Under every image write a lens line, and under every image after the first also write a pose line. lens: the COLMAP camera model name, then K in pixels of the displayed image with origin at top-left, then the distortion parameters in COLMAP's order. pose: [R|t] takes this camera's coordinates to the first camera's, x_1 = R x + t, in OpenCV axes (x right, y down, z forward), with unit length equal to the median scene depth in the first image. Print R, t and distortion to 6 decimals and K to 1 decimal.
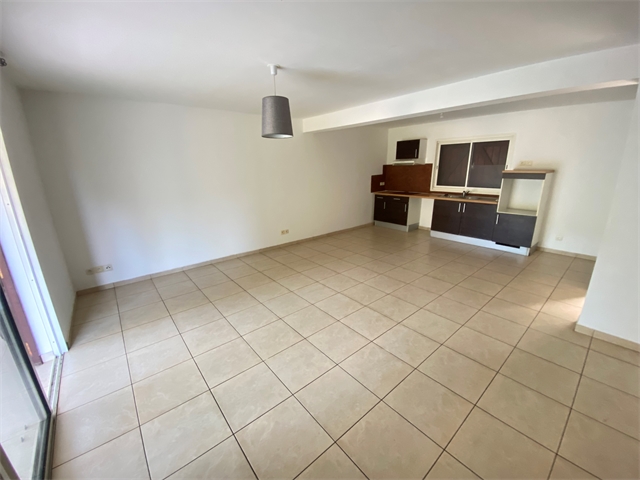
lens RADIAL K [[261.0, 0, 320.0], [0, 261.0, 240.0], [0, 0, 1]] dist [0.001066, -0.000021]
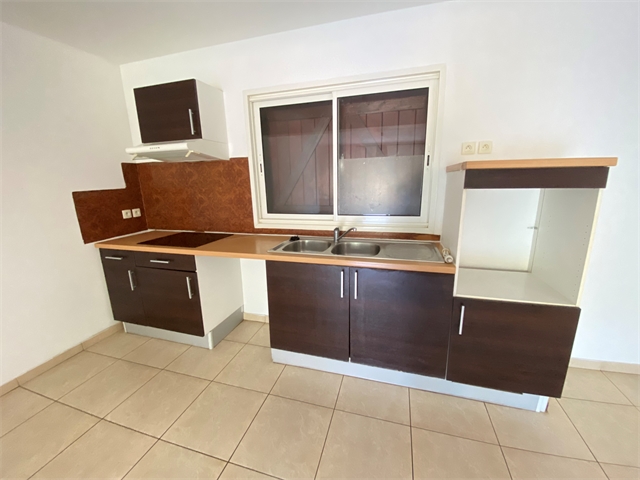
lens RADIAL K [[257.2, 0, 320.0], [0, 257.2, 240.0], [0, 0, 1]] dist [0.041675, 0.000025]
pose [[0.834360, -0.132850, 0.534972, 0.301705], [0.161248, 0.986893, -0.006412, -0.155542], [-0.527108, 0.091613, 0.844846, 0.639004]]
